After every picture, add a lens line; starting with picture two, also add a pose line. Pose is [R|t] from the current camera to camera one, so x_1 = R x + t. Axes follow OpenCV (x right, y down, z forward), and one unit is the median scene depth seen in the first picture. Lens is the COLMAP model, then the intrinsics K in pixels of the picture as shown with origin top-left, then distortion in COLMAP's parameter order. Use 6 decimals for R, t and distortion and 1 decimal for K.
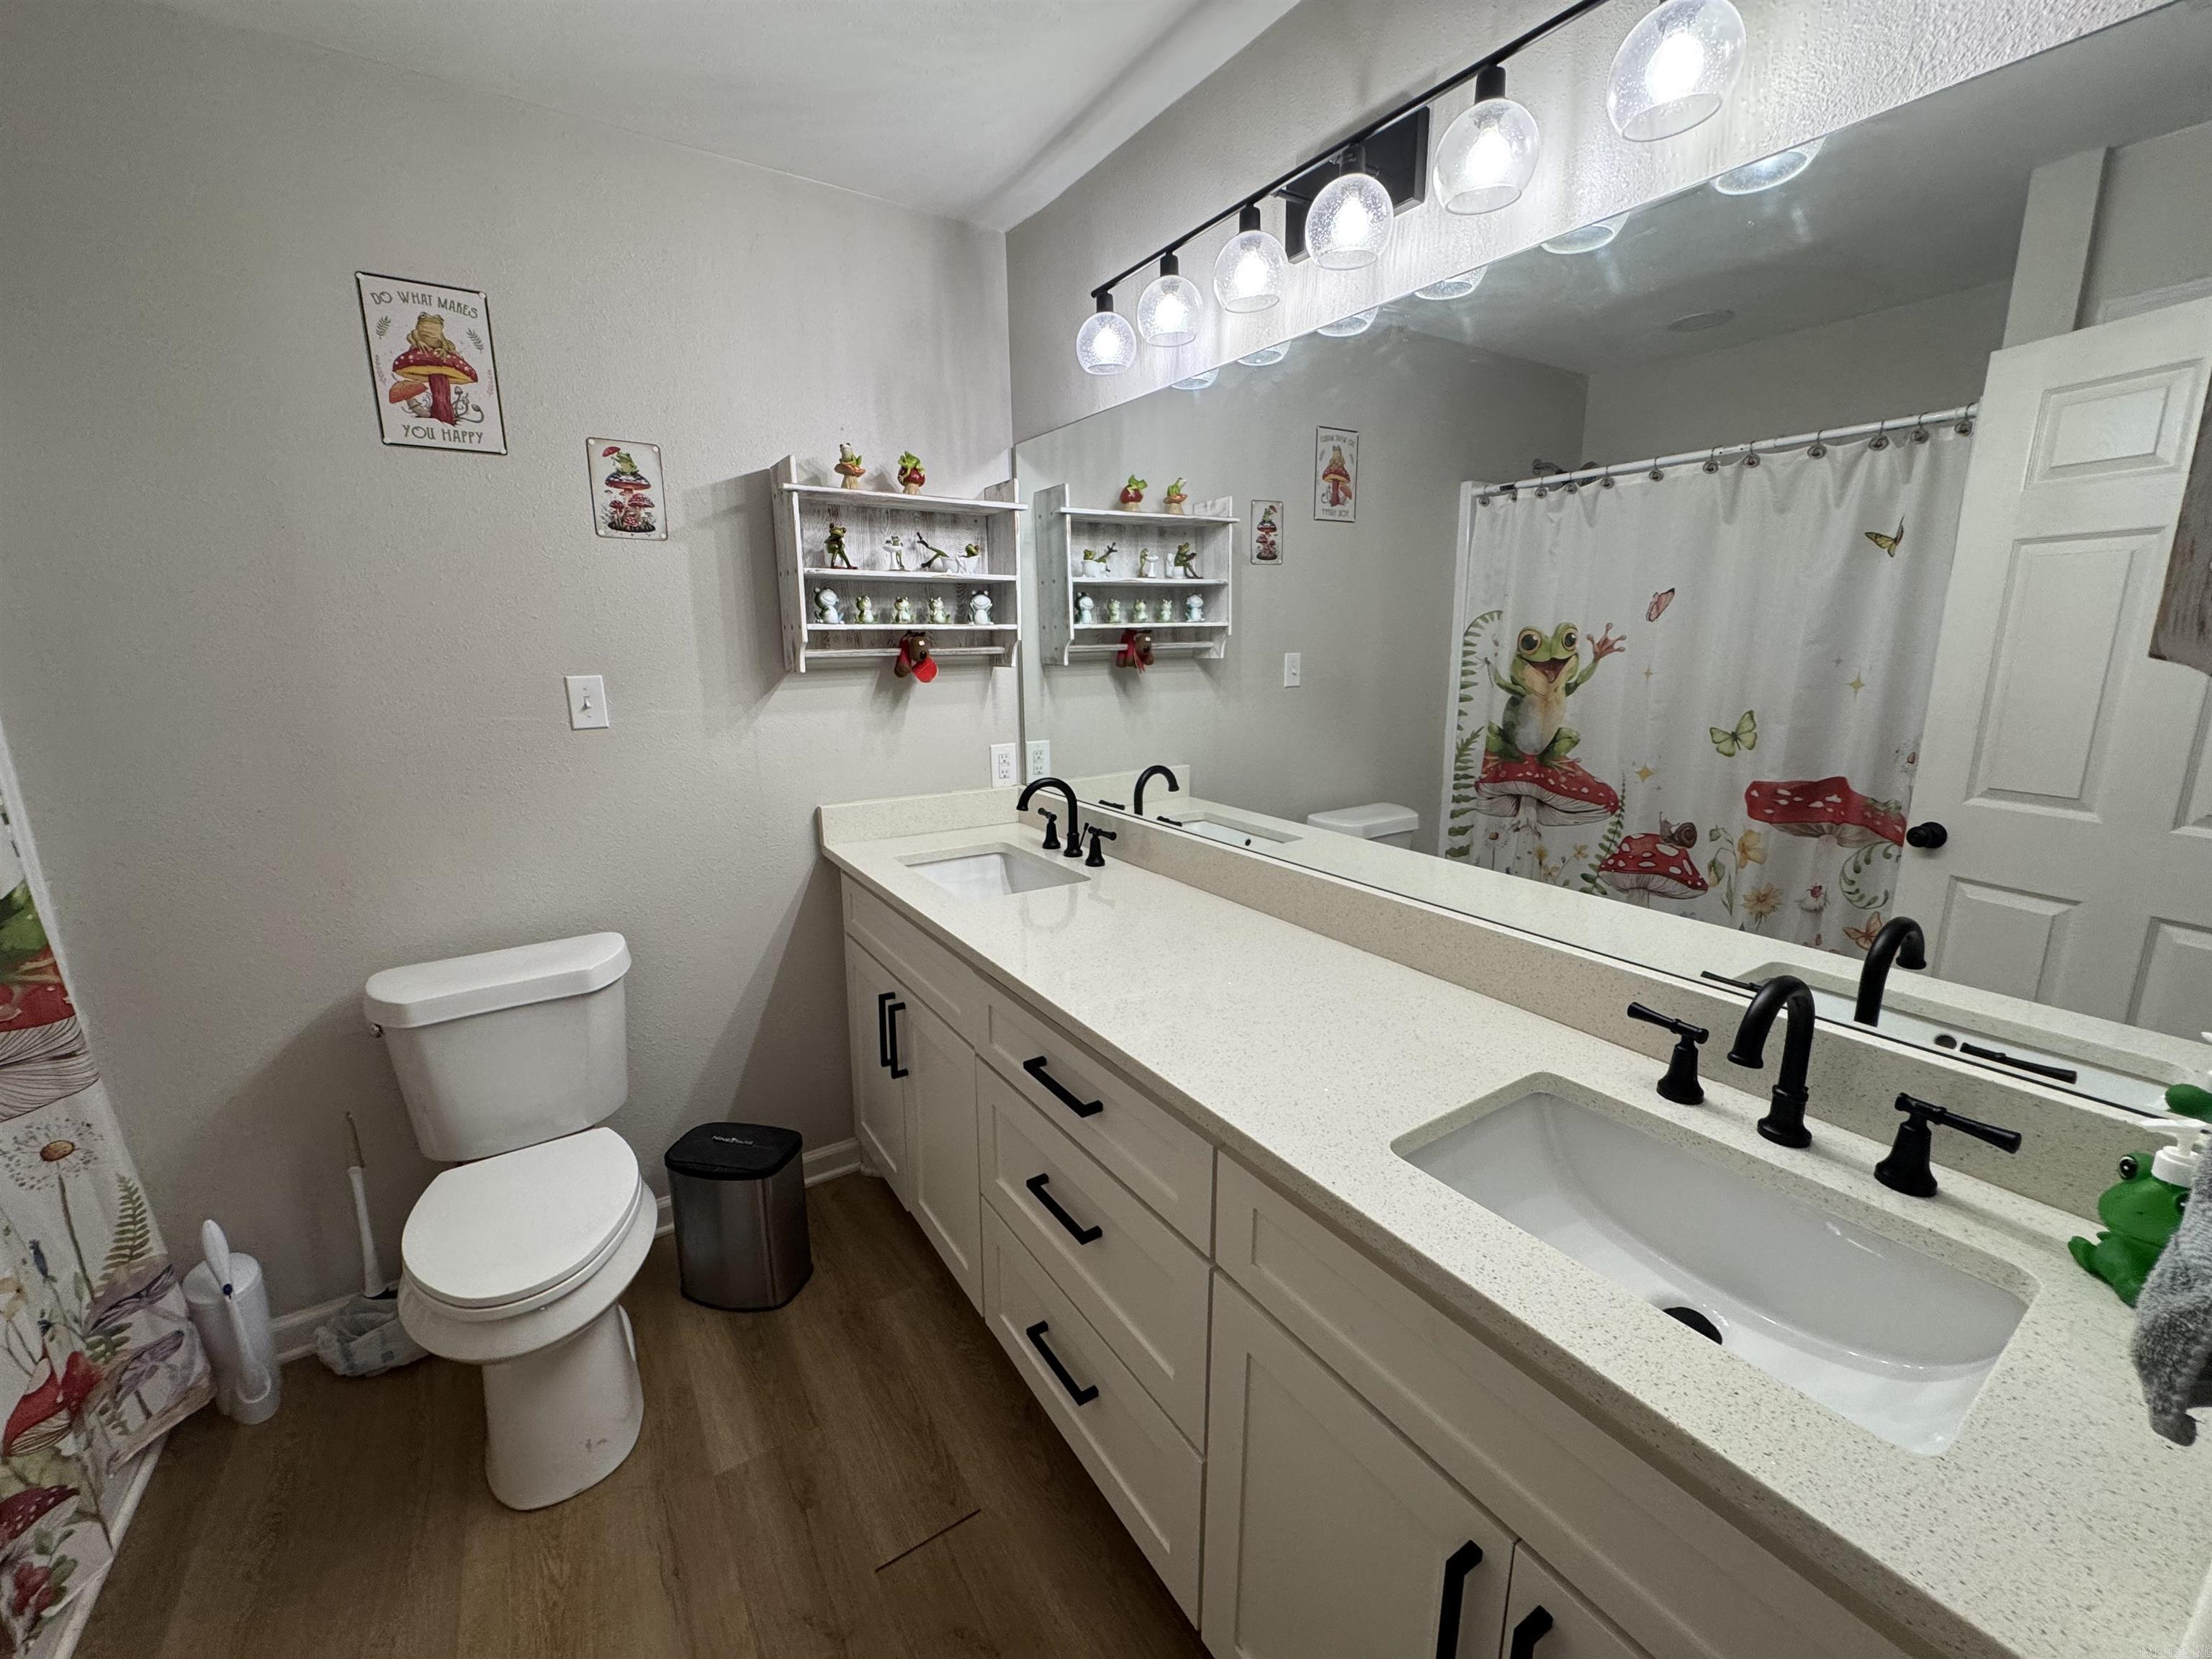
lens RADIAL K [[880.2, 0, 1103.2], [0, 880.2, 827.4], [0, 0, 1]] dist [-0.000600, 0.000140]
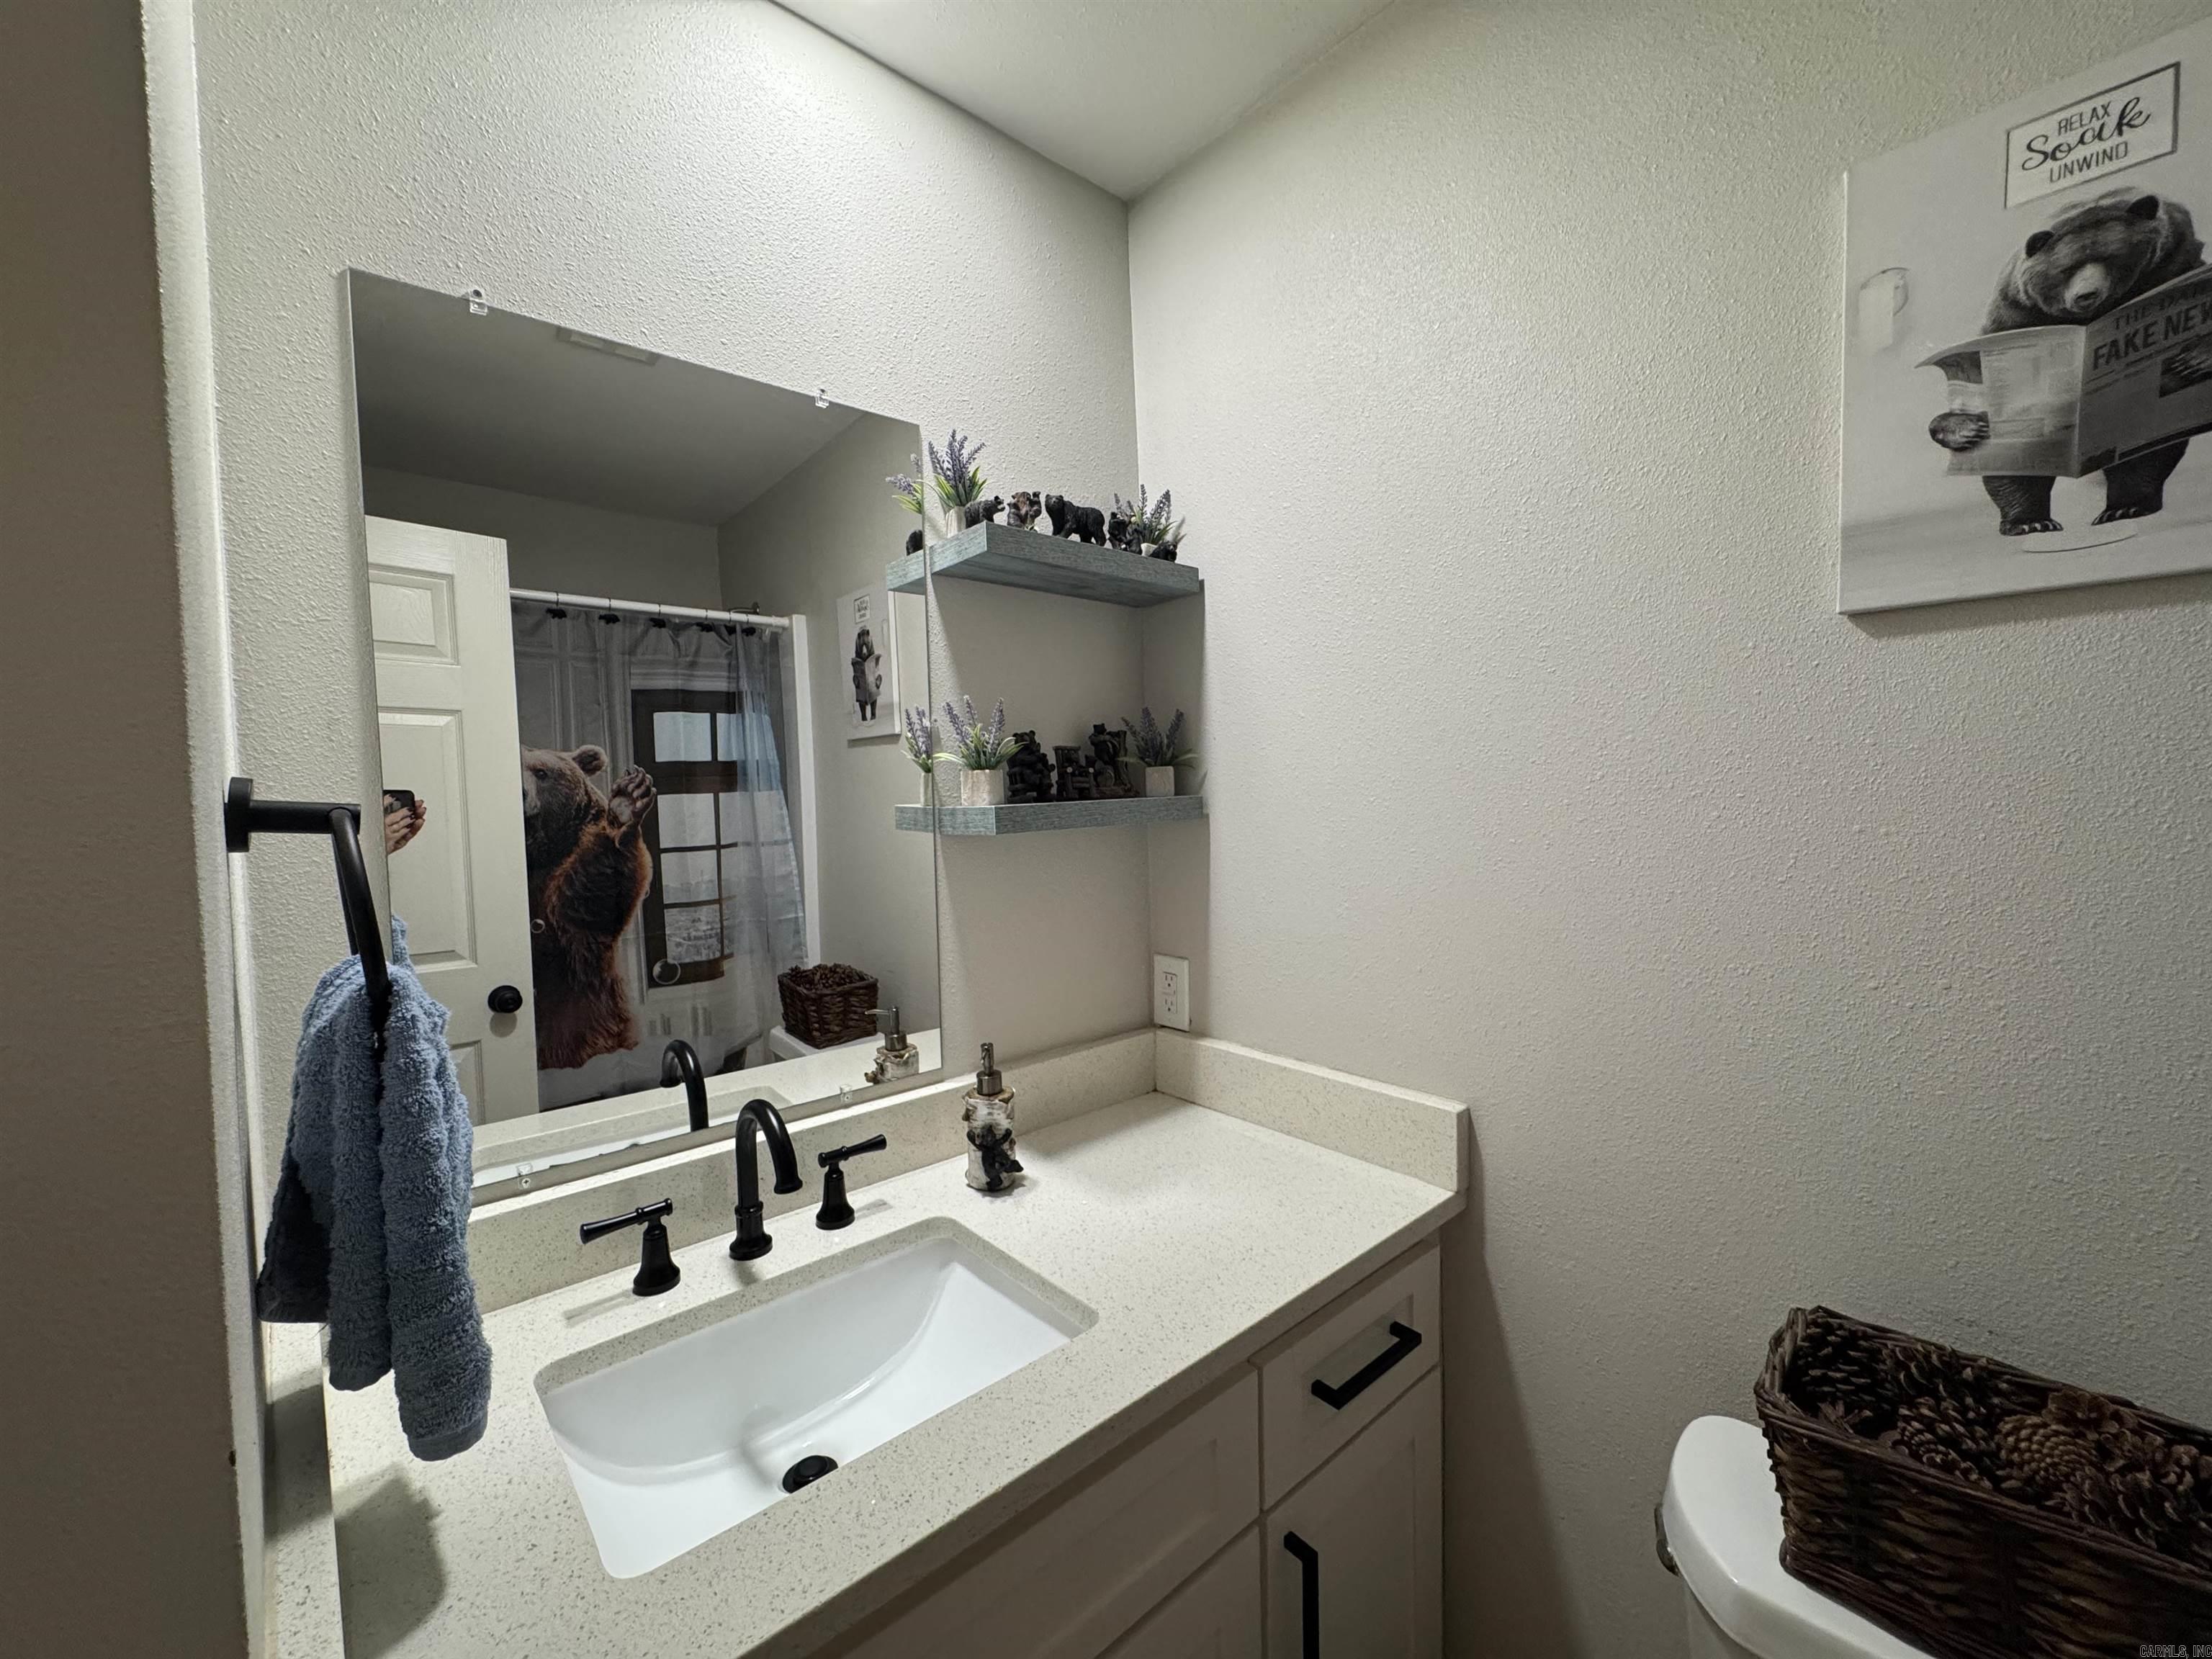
lens RADIAL K [[880.2, 0, 1103.2], [0, 880.2, 827.4], [0, 0, 1]] dist [-0.000600, 0.000140]
pose [[-0.137518, -0.020559, 0.990286, -0.369569], [0.236207, 0.970259, 0.052944, -0.119452], [-0.961923, 0.241193, -0.128572, 0.596179]]
